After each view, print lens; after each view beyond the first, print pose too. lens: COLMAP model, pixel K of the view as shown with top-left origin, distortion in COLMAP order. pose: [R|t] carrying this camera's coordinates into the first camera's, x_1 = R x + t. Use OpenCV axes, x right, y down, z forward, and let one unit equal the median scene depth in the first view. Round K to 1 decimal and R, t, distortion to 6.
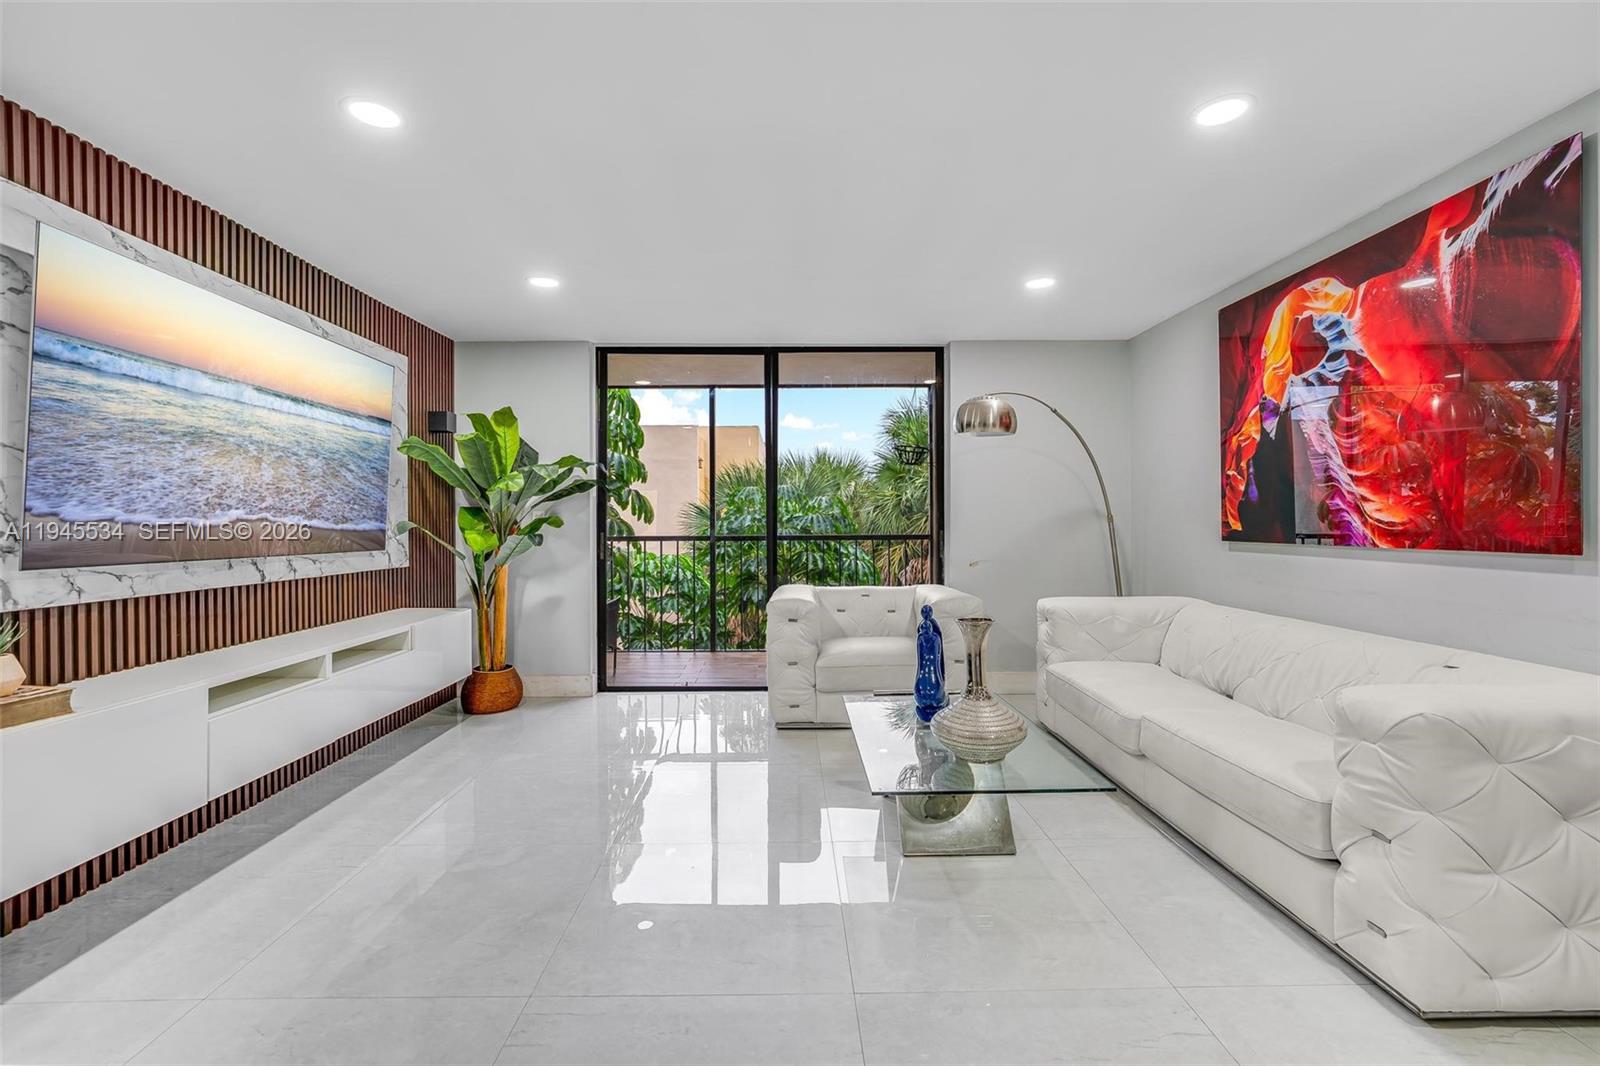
lens RADIAL K [[685.6, 0, 790.3], [0, 685.6, 527.1], [0, 0, 1]] dist [-0.009771, 0.003717]
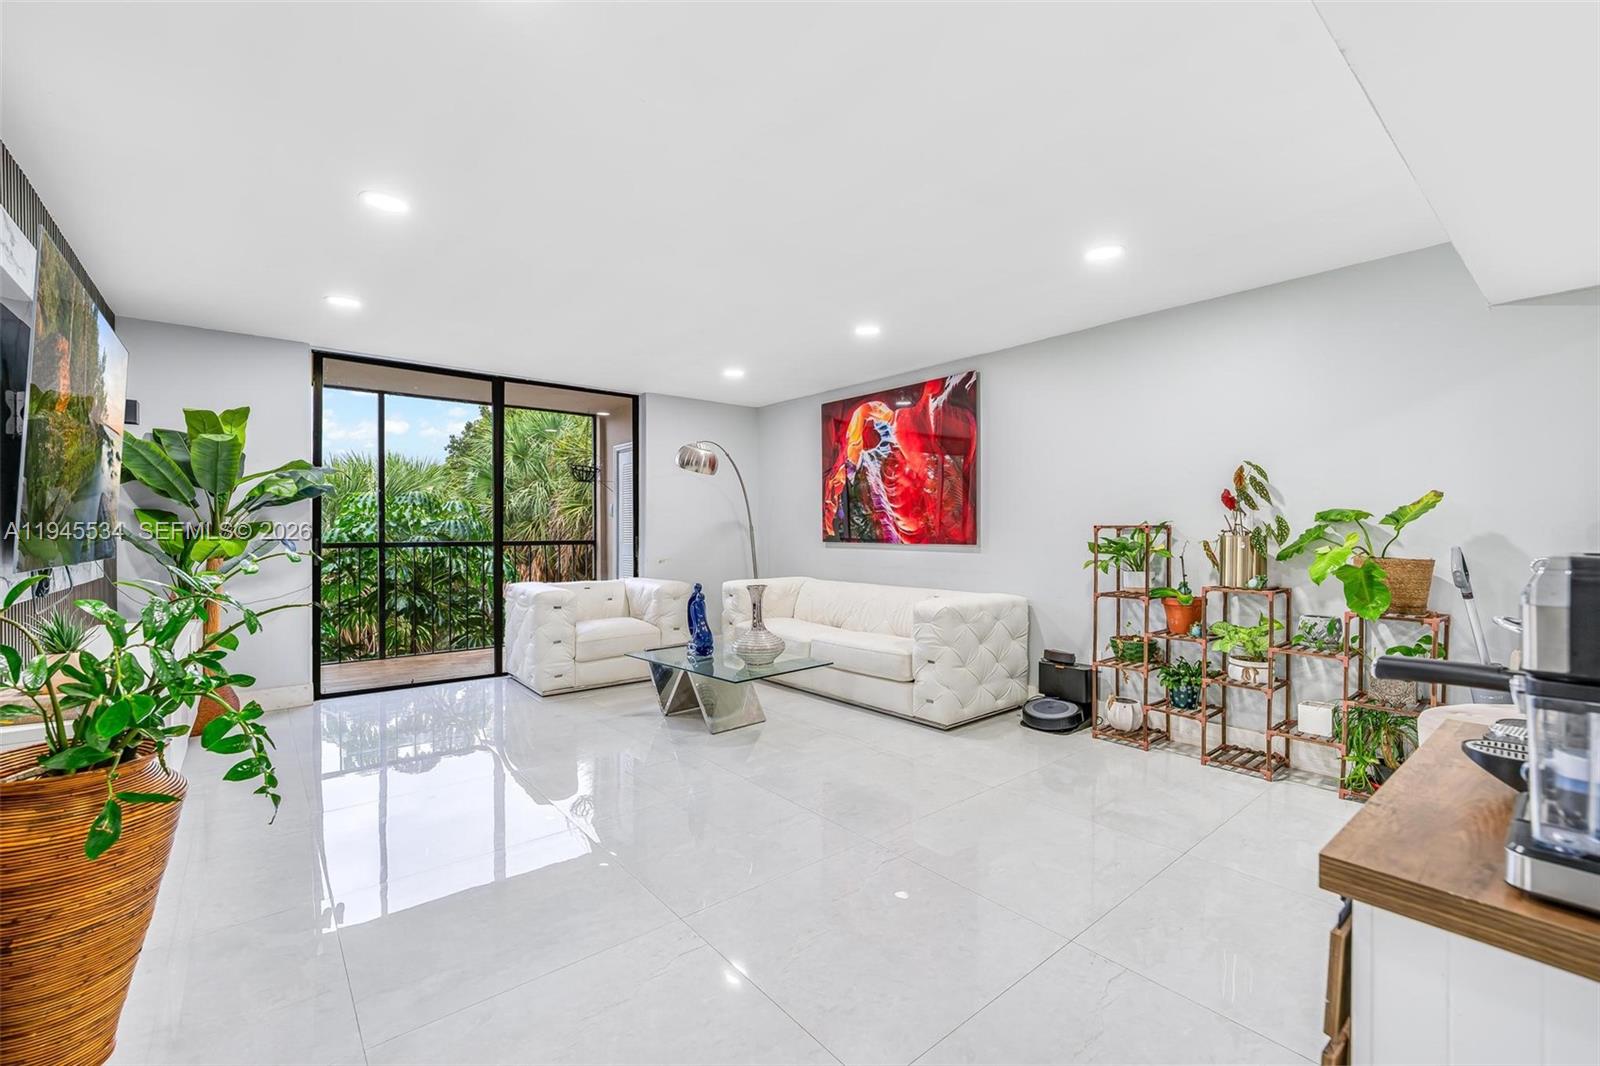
lens RADIAL K [[685.6, 0, 808.6], [0, 685.6, 537.1], [0, 0, 1]] dist [-0.009771, 0.003717]
pose [[0.767587, -0.002188, 0.640941, -0.527484], [-0.000280, 0.999993, 0.003749, 0.002800], [-0.640944, -0.003058, 0.767581, -0.299824]]
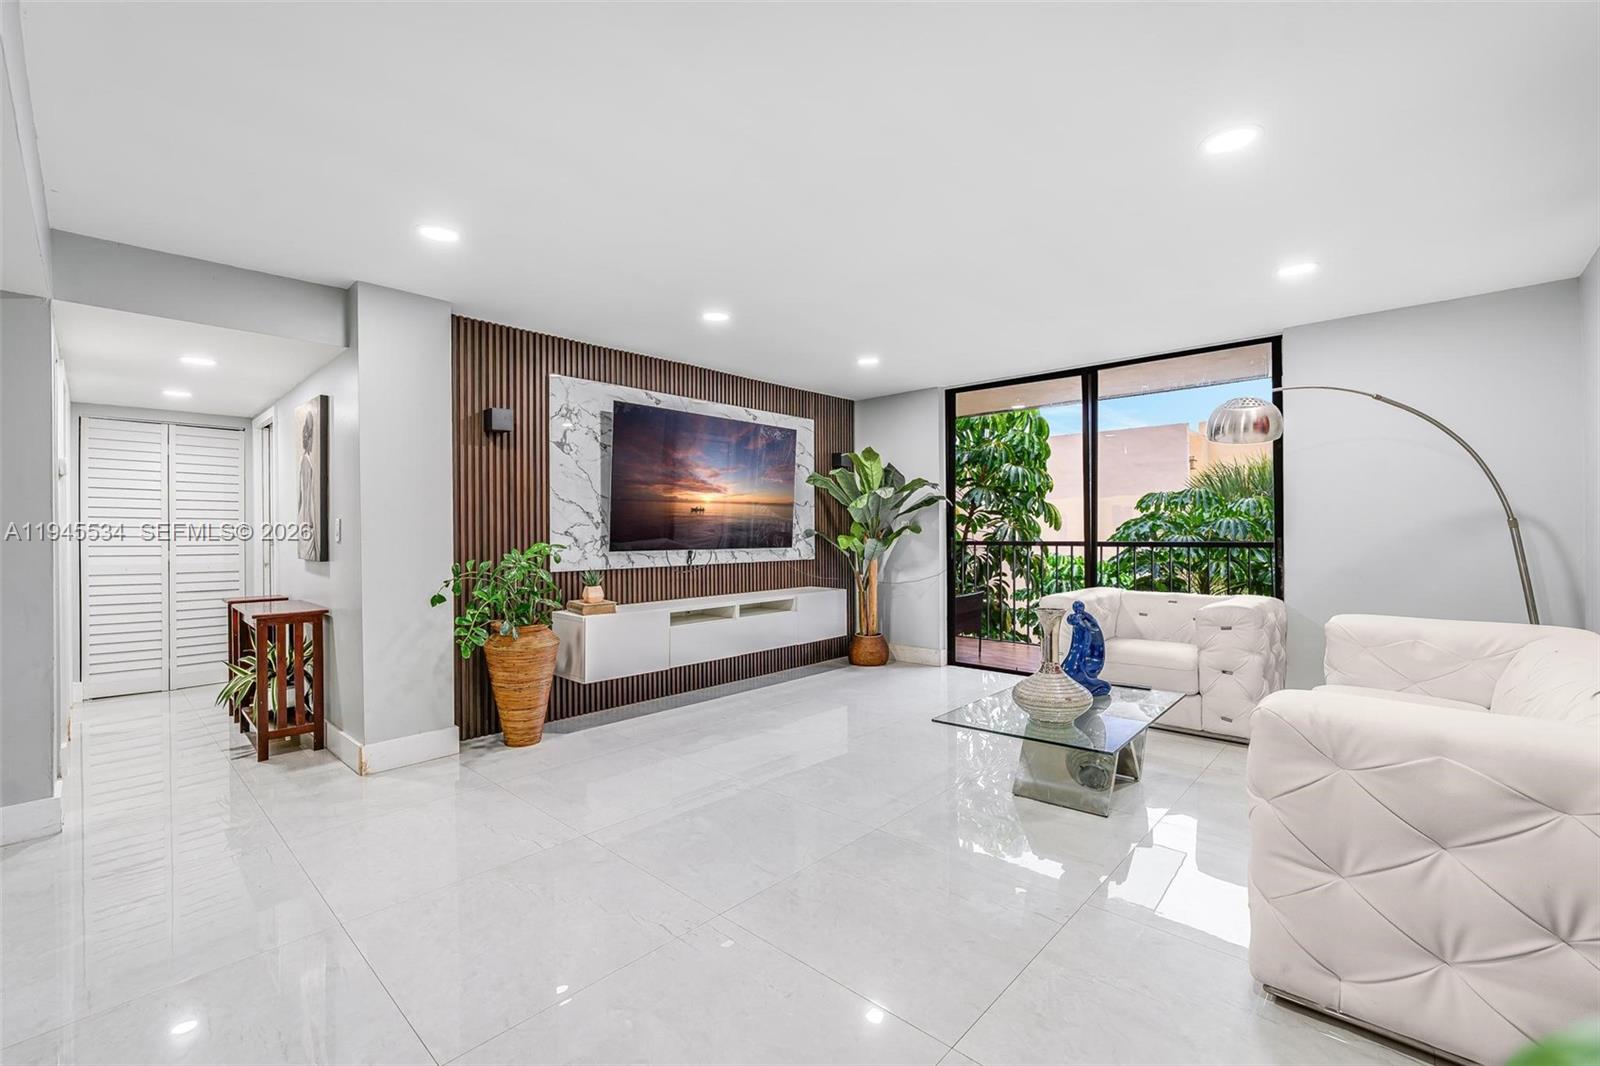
lens RADIAL K [[685.6, 0, 792.7], [0, 685.6, 534.1], [0, 0, 1]] dist [-0.009771, 0.003717]
pose [[0.717525, 0.002459, -0.696529, 0.565898], [-0.001317, 0.999997, 0.002174, -0.000699], [0.696532, -0.000642, 0.717526, -0.142028]]
